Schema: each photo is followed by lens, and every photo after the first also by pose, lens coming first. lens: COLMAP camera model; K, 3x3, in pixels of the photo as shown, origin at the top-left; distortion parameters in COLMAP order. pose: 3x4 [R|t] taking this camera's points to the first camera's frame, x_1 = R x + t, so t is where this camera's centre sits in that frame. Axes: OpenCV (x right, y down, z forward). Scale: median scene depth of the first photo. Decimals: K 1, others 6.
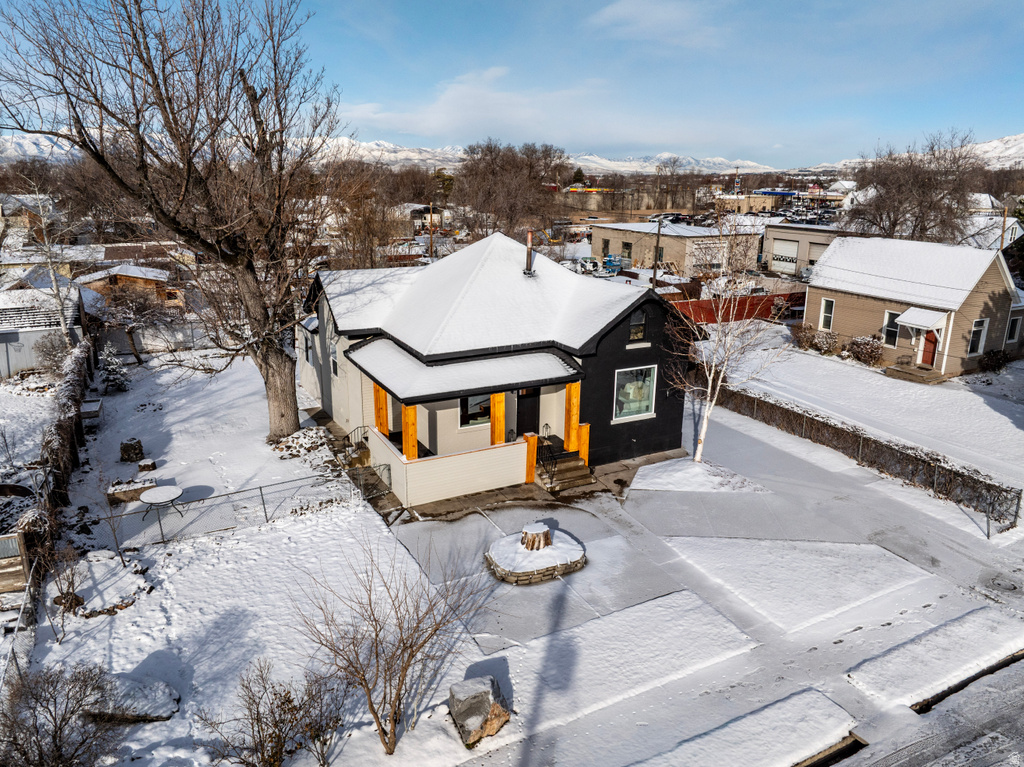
lens RADIAL K [[725.7, 0, 510.2], [0, 725.7, 379.0], [0, 0, 1]] dist [-0.042150, 0.003679]
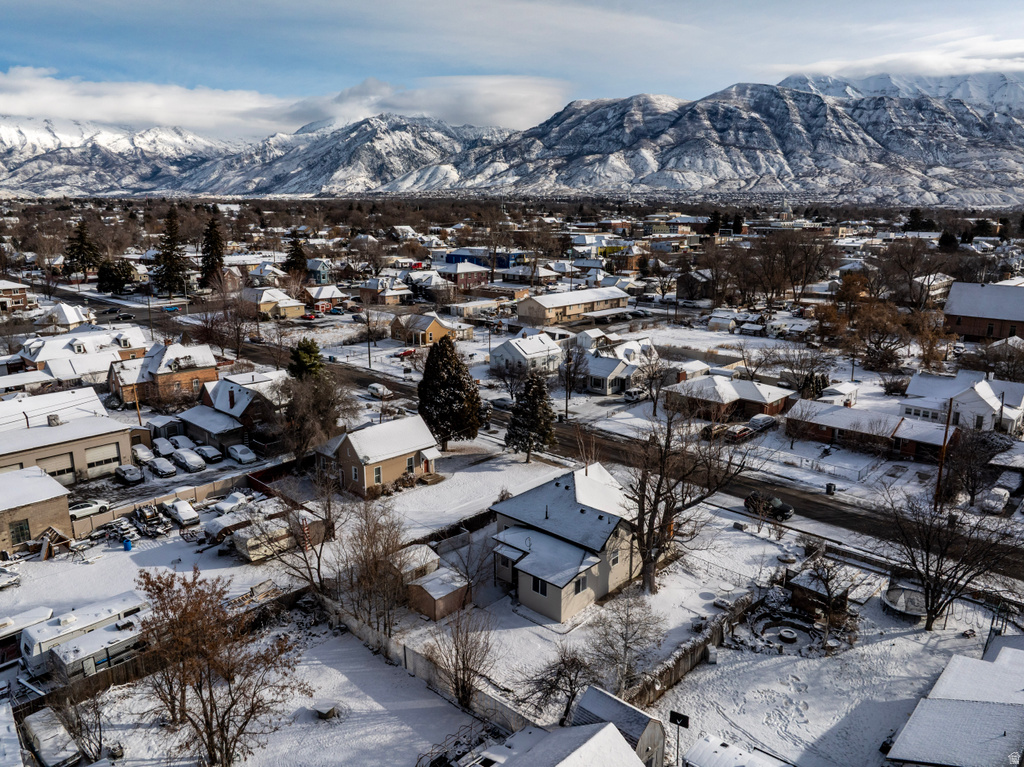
lens RADIAL K [[744.2, 0, 509.7], [0, 744.2, 377.3], [0, 0, 1]] dist [-0.049694, 0.013032]
pose [[-0.324835, -0.224372, 0.918771, -2.269507], [0.254228, 0.914982, 0.313330, -1.416258], [-0.910961, 0.335358, -0.240176, 1.894553]]
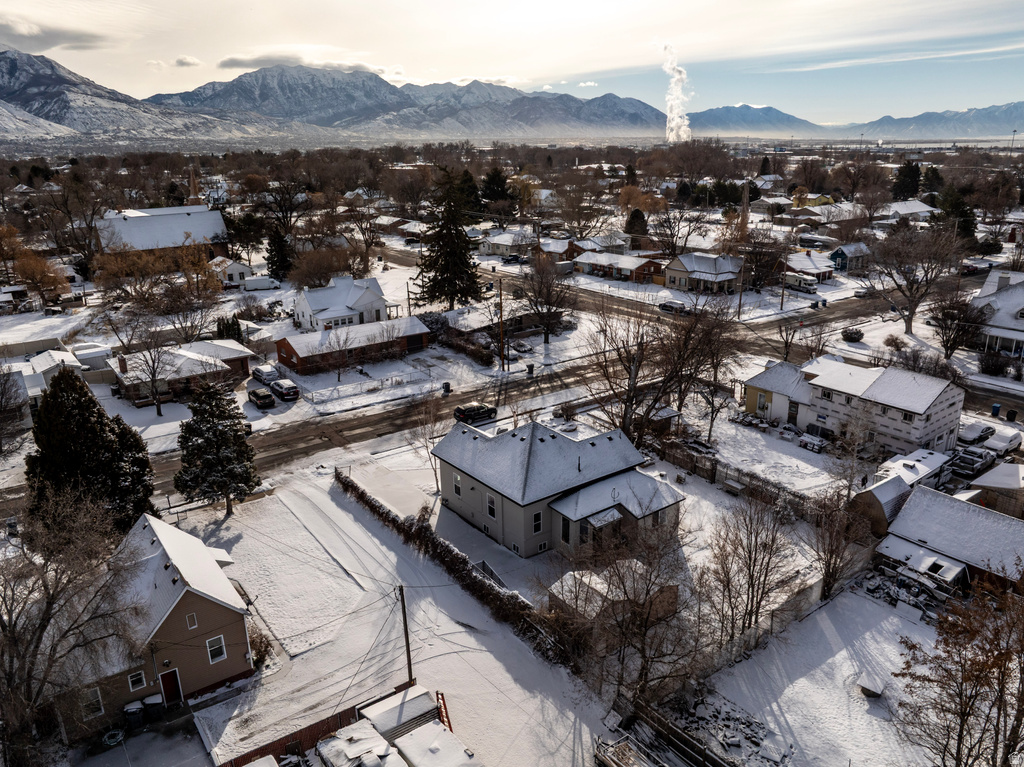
lens RADIAL K [[744.2, 0, 509.7], [0, 744.2, 377.3], [0, 0, 1]] dist [-0.049694, 0.013032]
pose [[-0.986983, 0.052953, -0.151856, 0.395628], [-0.038568, 0.838751, 0.543148, -1.589472], [0.156130, 0.541934, -0.825791, 2.975045]]
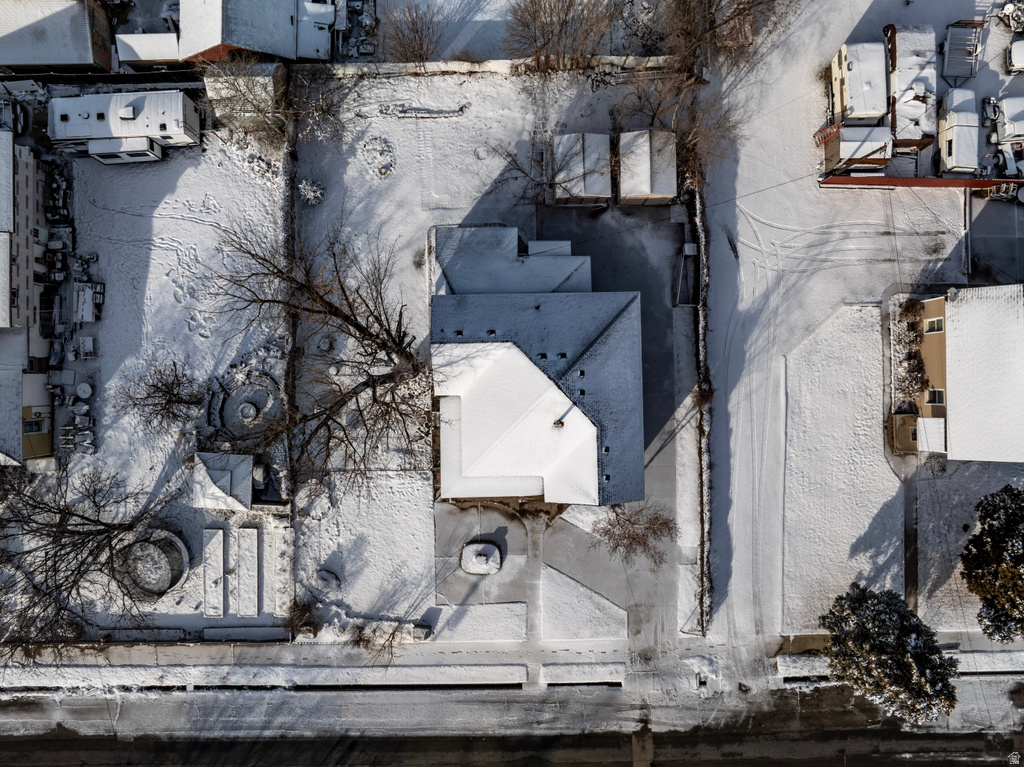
lens RADIAL K [[725.7, 0, 510.2], [0, 725.7, 379.0], [0, 0, 1]] dist [-0.042150, 0.003679]
pose [[0.894986, 0.446037, -0.007196, -0.098584], [-0.120229, 0.256714, 0.958980, -1.724228], [0.429588, -0.857408, 0.283382, 0.697875]]
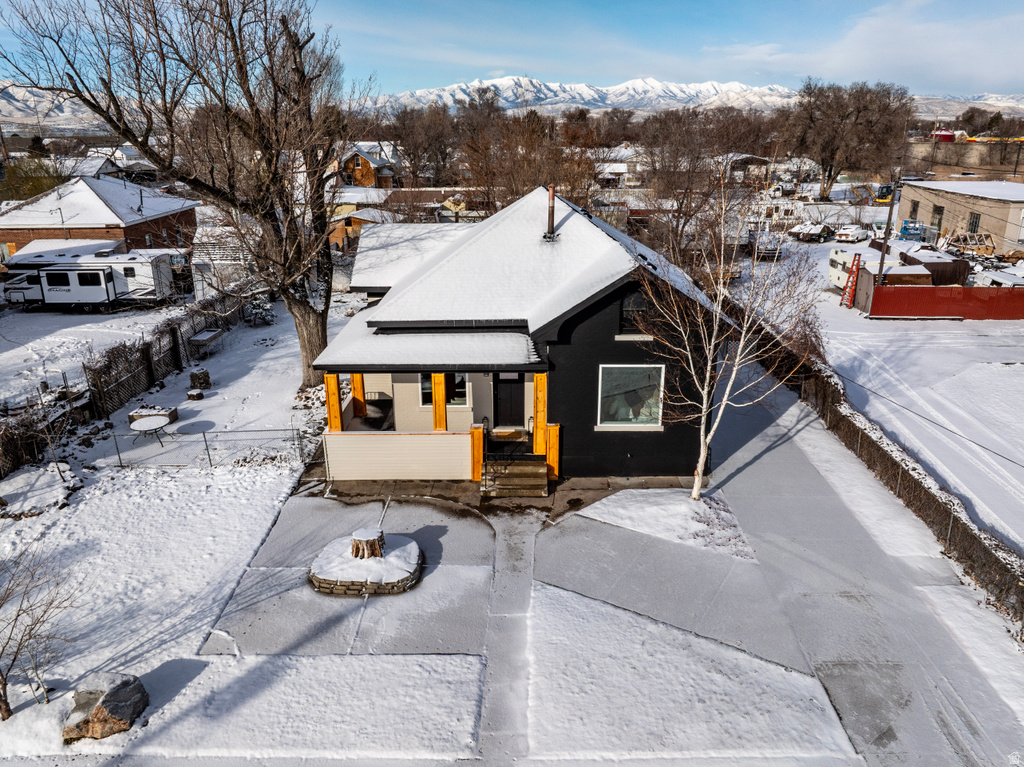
lens RADIAL K [[744.2, 0, 509.7], [0, 744.2, 377.3], [0, 0, 1]] dist [-0.049694, 0.013032]
pose [[0.880677, 0.138693, -0.452960, 0.443975], [-0.112761, 0.990072, 0.083915, -0.057653], [0.460102, -0.022826, 0.887573, 0.233880]]
